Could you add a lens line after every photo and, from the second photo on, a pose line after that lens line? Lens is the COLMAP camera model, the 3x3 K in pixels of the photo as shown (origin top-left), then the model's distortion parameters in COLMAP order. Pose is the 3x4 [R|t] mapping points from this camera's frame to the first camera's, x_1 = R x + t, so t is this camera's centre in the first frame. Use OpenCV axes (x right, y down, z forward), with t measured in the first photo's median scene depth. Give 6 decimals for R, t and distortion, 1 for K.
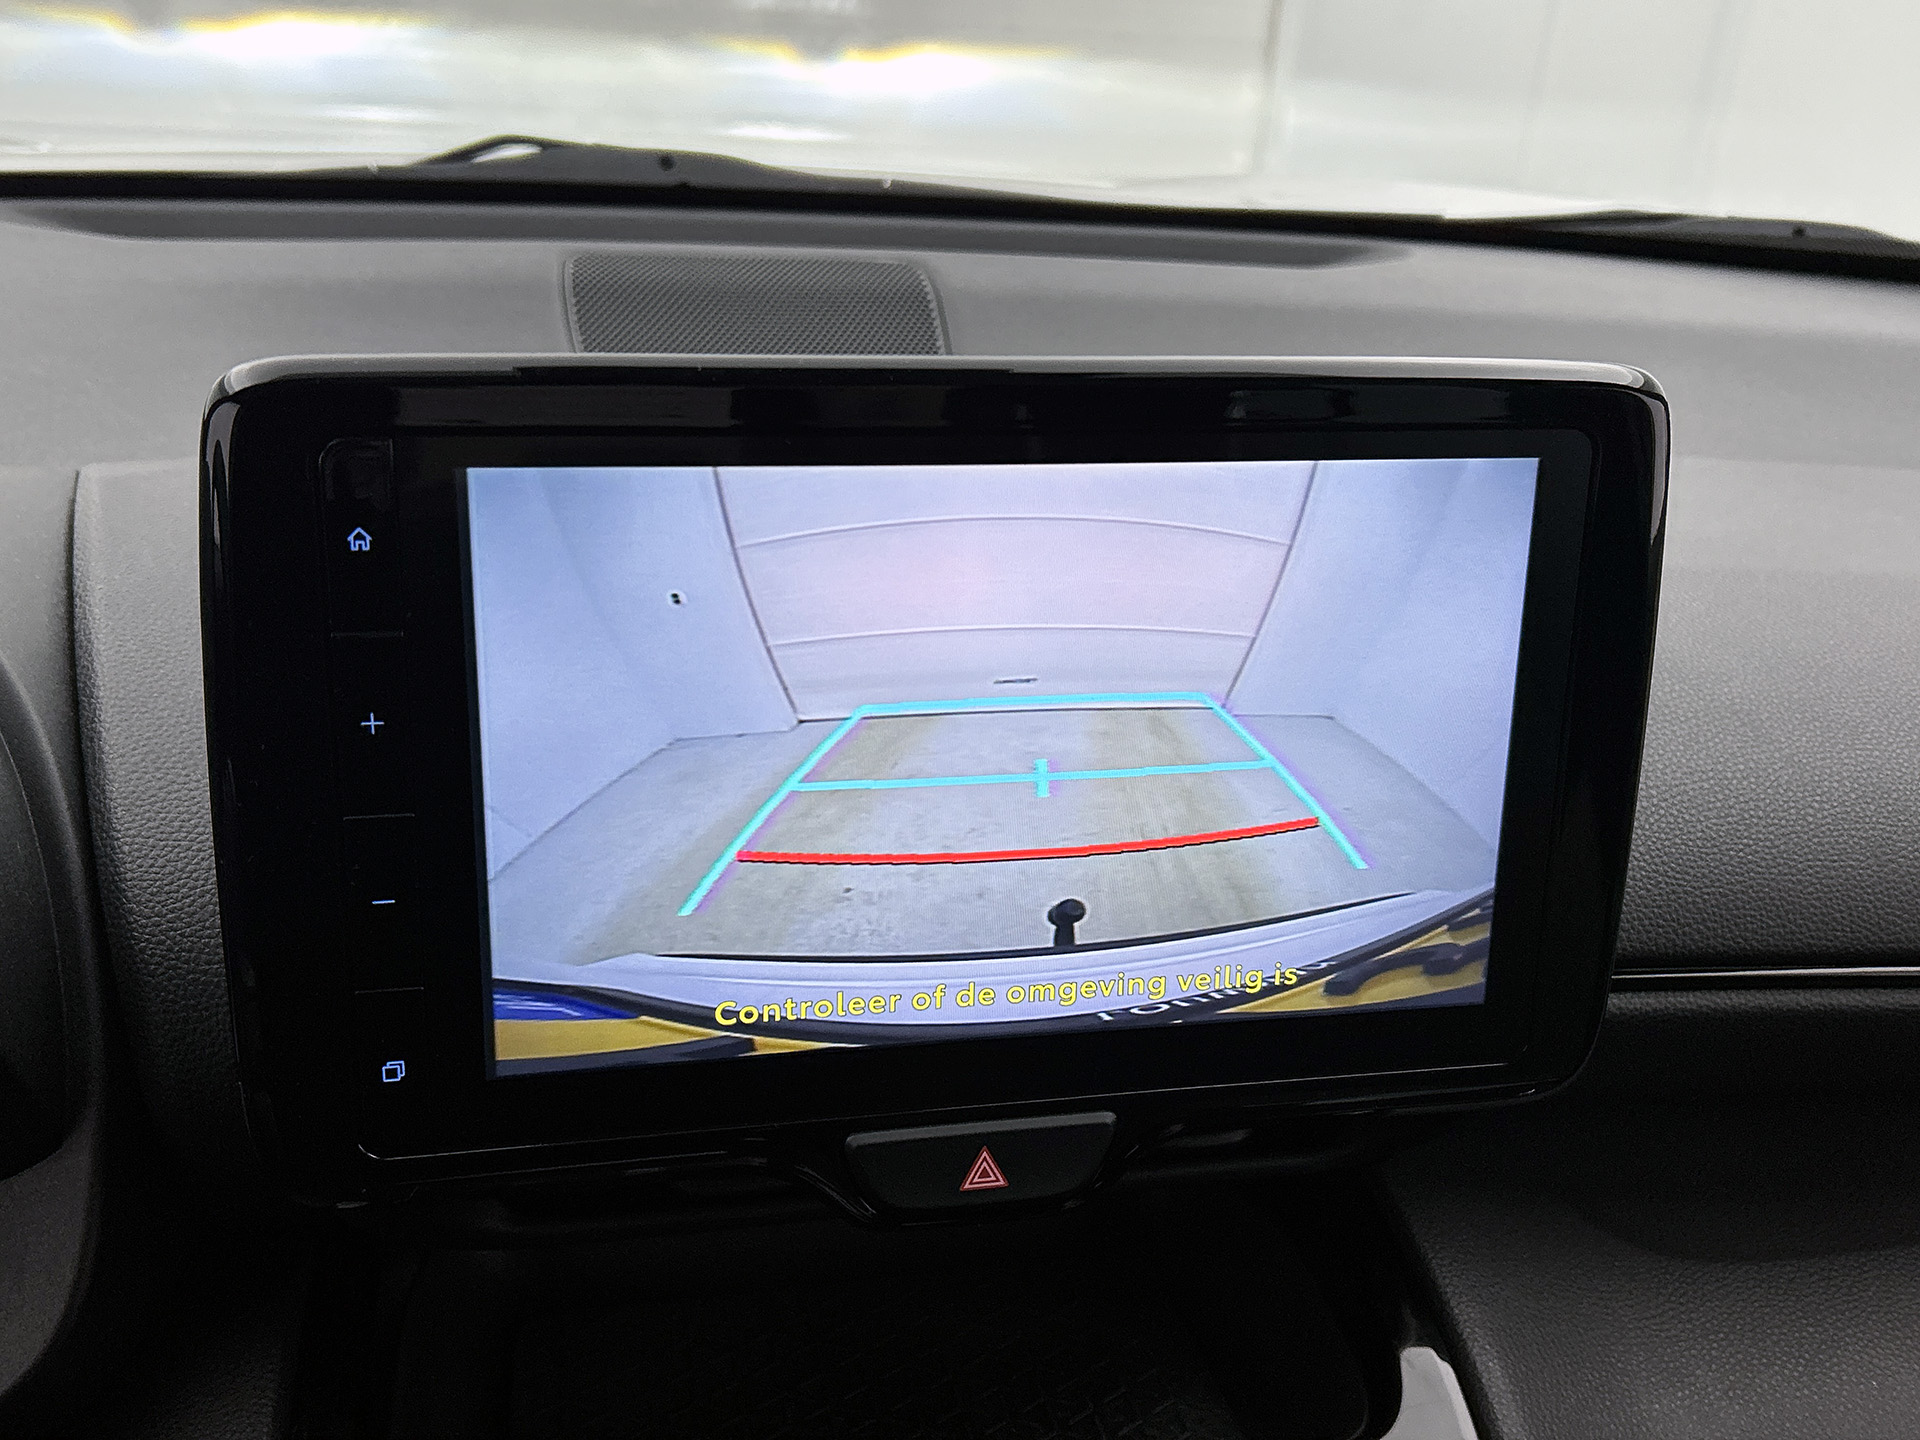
lens RADIAL K [[1874.6, 0, 966.1], [0, 1874.6, 706.2], [0, 0, 1]] dist [0.017793, -0.013697]
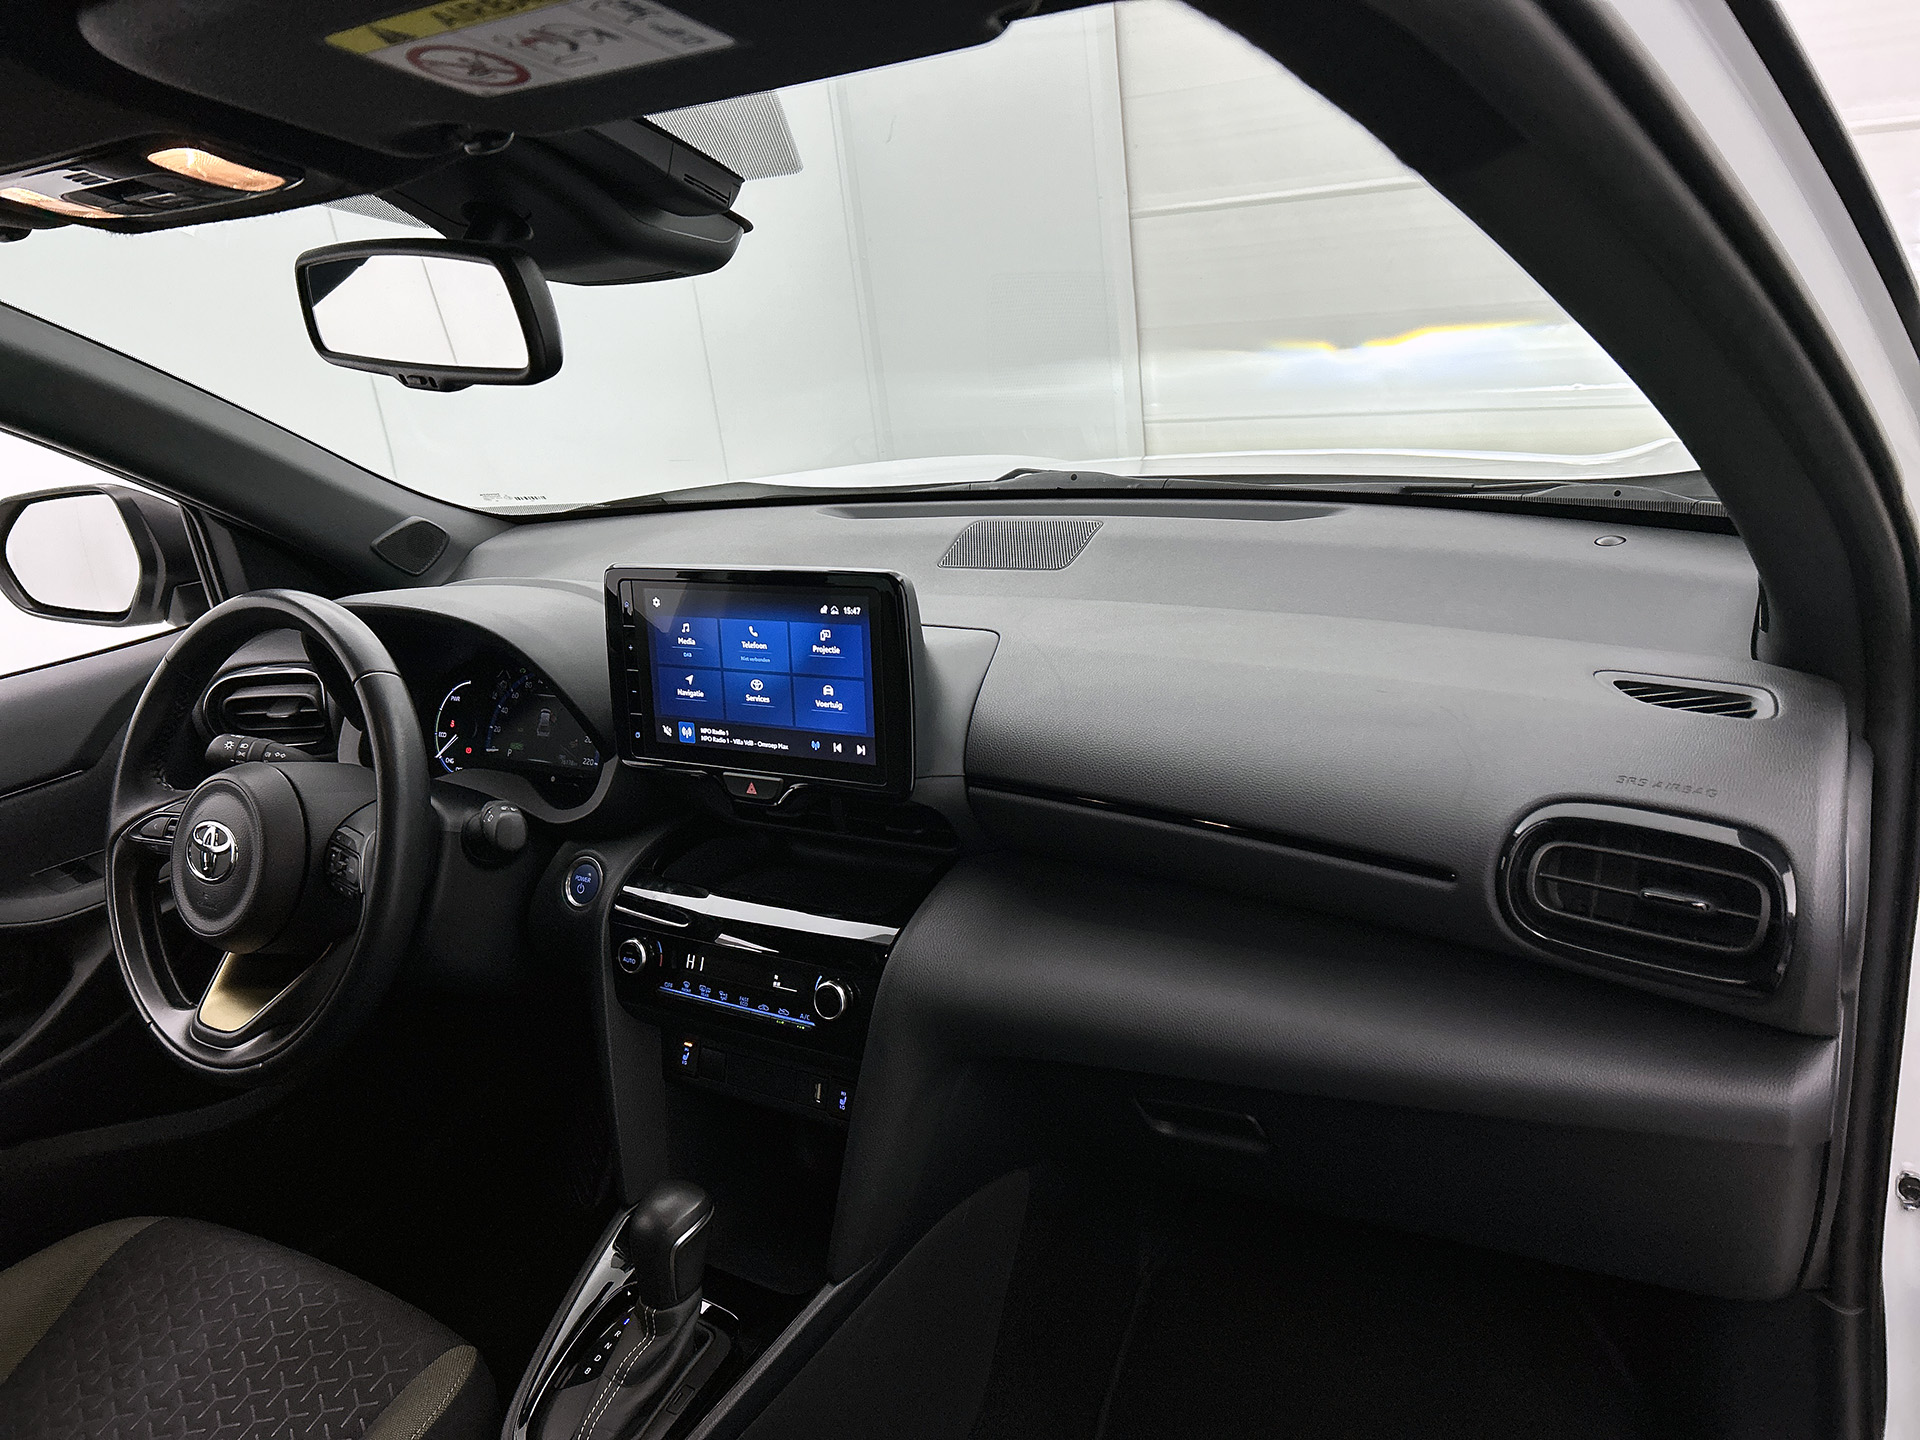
lens RADIAL K [[1465.9, 0, 960.0], [0, 1465.9, 720.0], [0, 0, 1]] dist [0.110498, -0.159207]
pose [[0.708879, 0.086766, -0.699973, 1.014279], [-0.135682, 0.990645, -0.014612, 0.046509], [0.692156, 0.105332, 0.714020, -0.337392]]
